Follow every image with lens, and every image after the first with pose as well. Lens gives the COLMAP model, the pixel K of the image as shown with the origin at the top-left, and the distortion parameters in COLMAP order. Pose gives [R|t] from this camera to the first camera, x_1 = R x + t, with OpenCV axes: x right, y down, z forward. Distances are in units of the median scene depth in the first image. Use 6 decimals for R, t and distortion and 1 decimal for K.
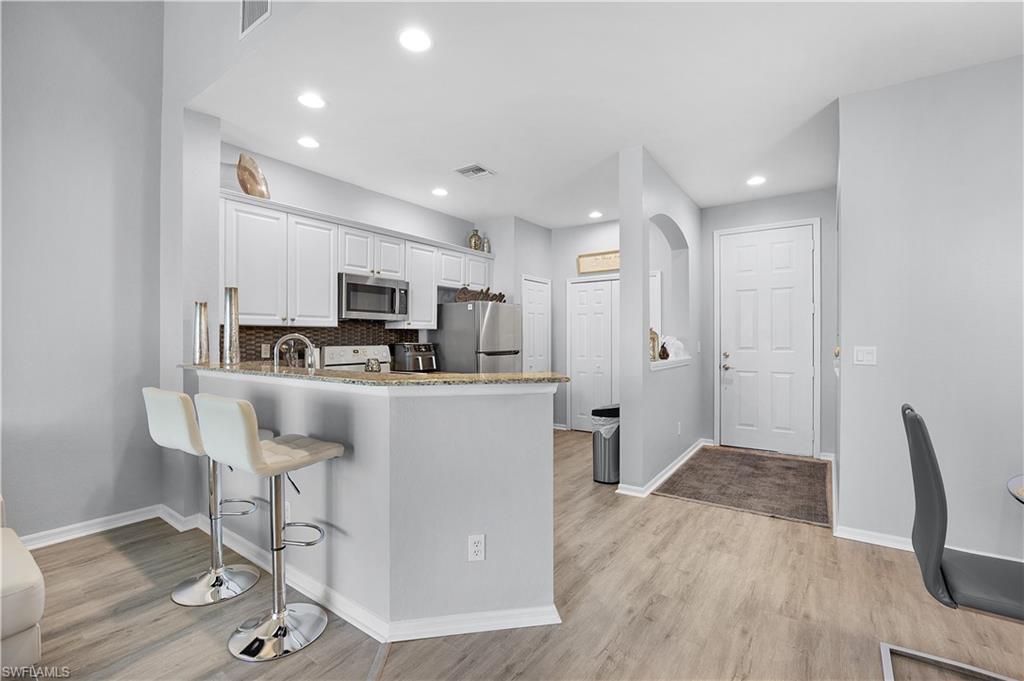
lens RADIAL K [[445.8, 0, 515.2], [0, 445.8, 342.1], [0, 0, 1]] dist [-0.018082, 0.000372]
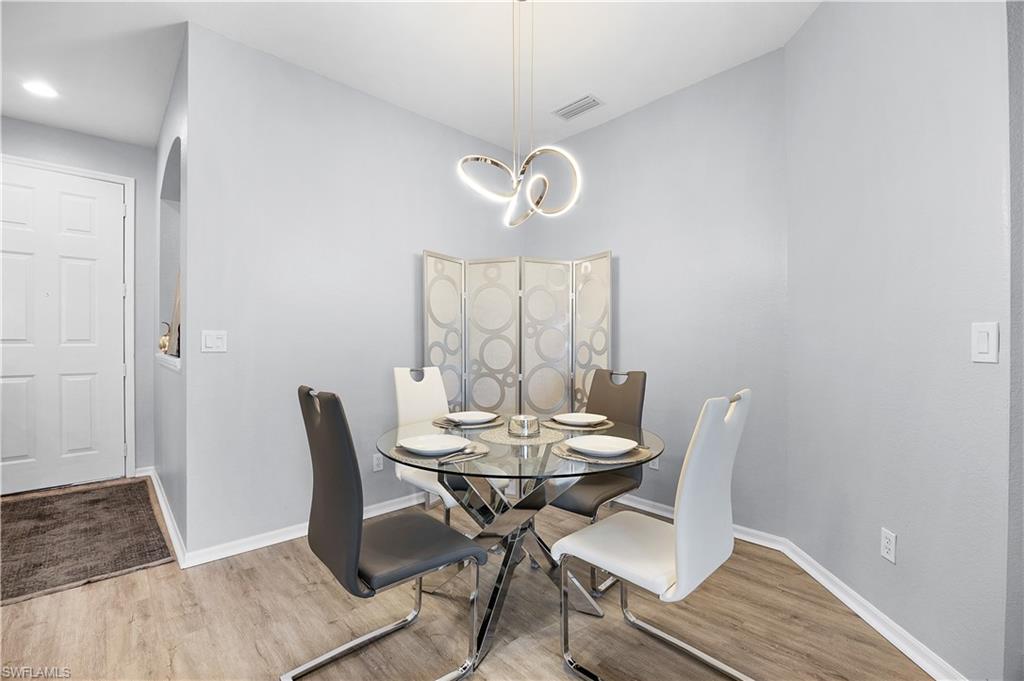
lens RADIAL K [[445.8, 0, 515.2], [0, 445.8, 342.1], [0, 0, 1]] dist [-0.018082, 0.000372]
pose [[0.203335, -0.000394, 0.979109, 0.057309], [0.004919, 0.999988, -0.000620, 0.027883], [-0.979097, 0.004943, 0.203334, 0.199826]]
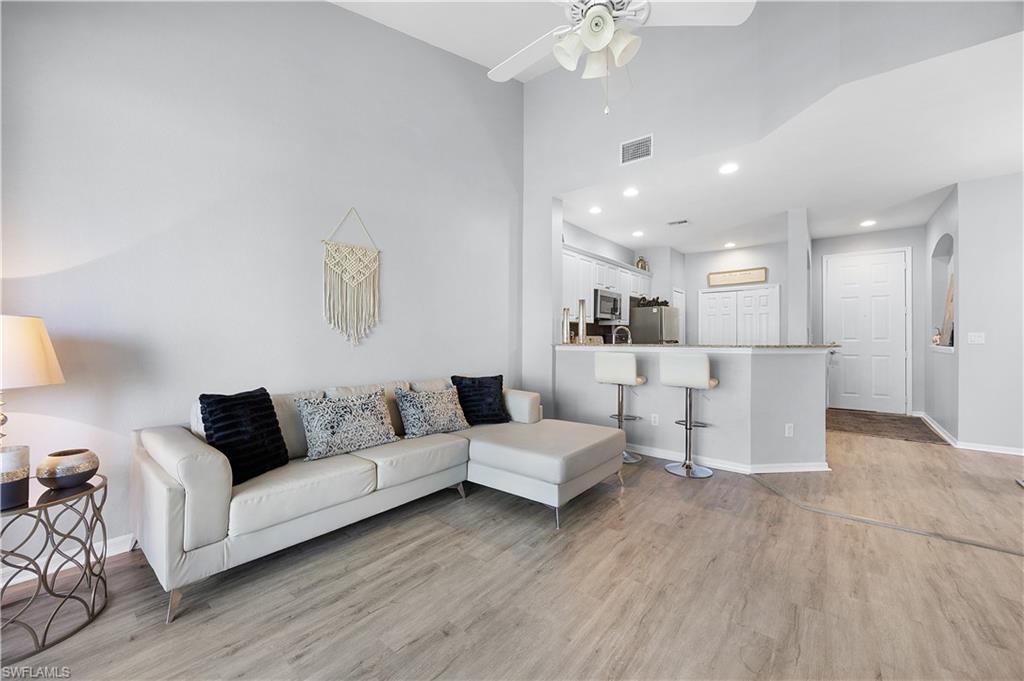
lens RADIAL K [[397.0, 0, 512.1], [0, 397.0, 337.7], [0, 0, 1]] dist [-0.001583, 0.000026]
pose [[0.997497, 0.000474, -0.070702, -0.663514], [-0.001159, 0.999953, -0.009642, 0.034941], [0.070694, 0.009699, 0.997451, -0.480972]]
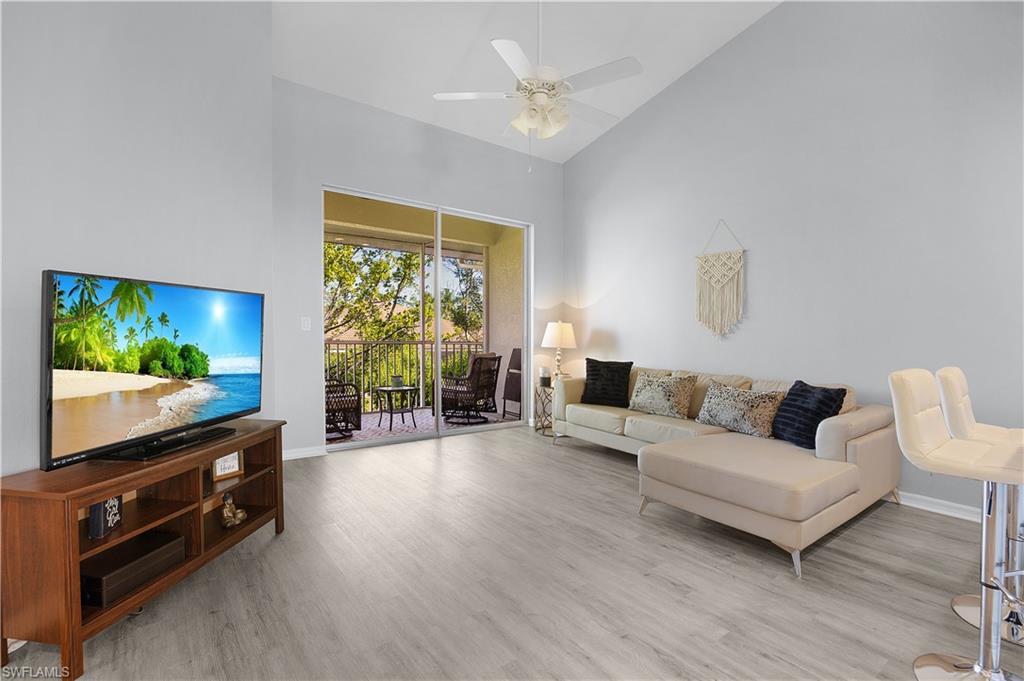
lens RADIAL K [[470.9, 0, 512.0], [0, 470.9, 340.5], [0, 0, 1]] dist [-0.014861, 0.000103]
pose [[-0.312890, 0.014732, -0.949675, 0.239740], [-0.018155, 0.999604, 0.021489, 0.030194], [0.949616, 0.023965, -0.312499, 0.251598]]
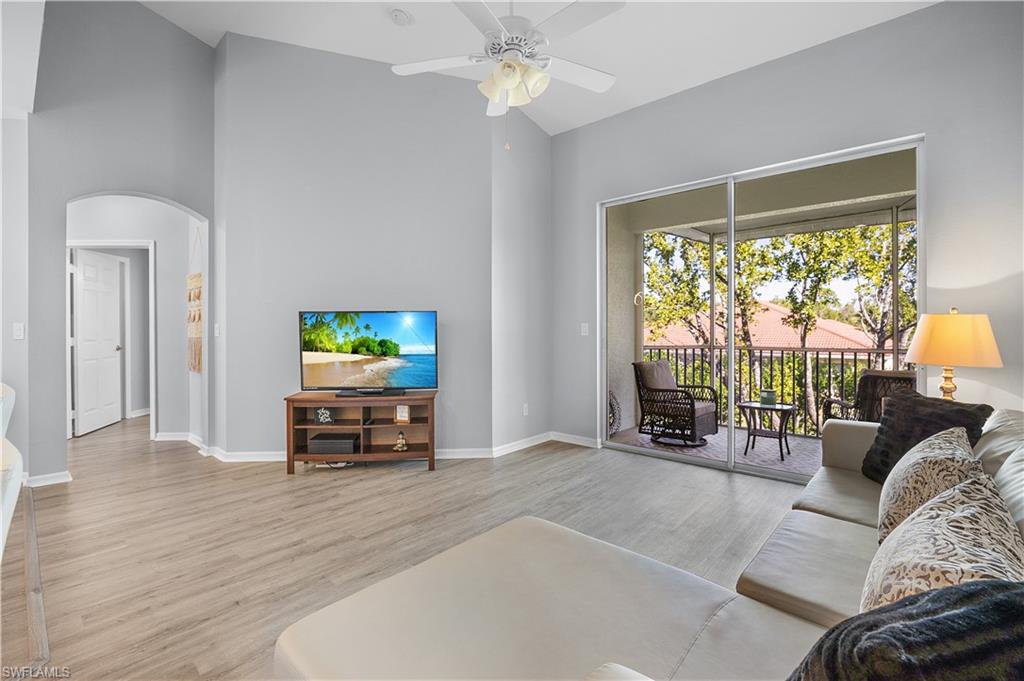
lens RADIAL K [[445.8, 0, 515.2], [0, 445.8, 342.1], [0, 0, 1]] dist [-0.018082, 0.000372]
pose [[-0.994296, -0.005525, 0.106512, -0.666685], [-0.002698, 0.999641, 0.026662, 0.025519], [-0.106621, 0.026222, -0.993954, 0.705064]]
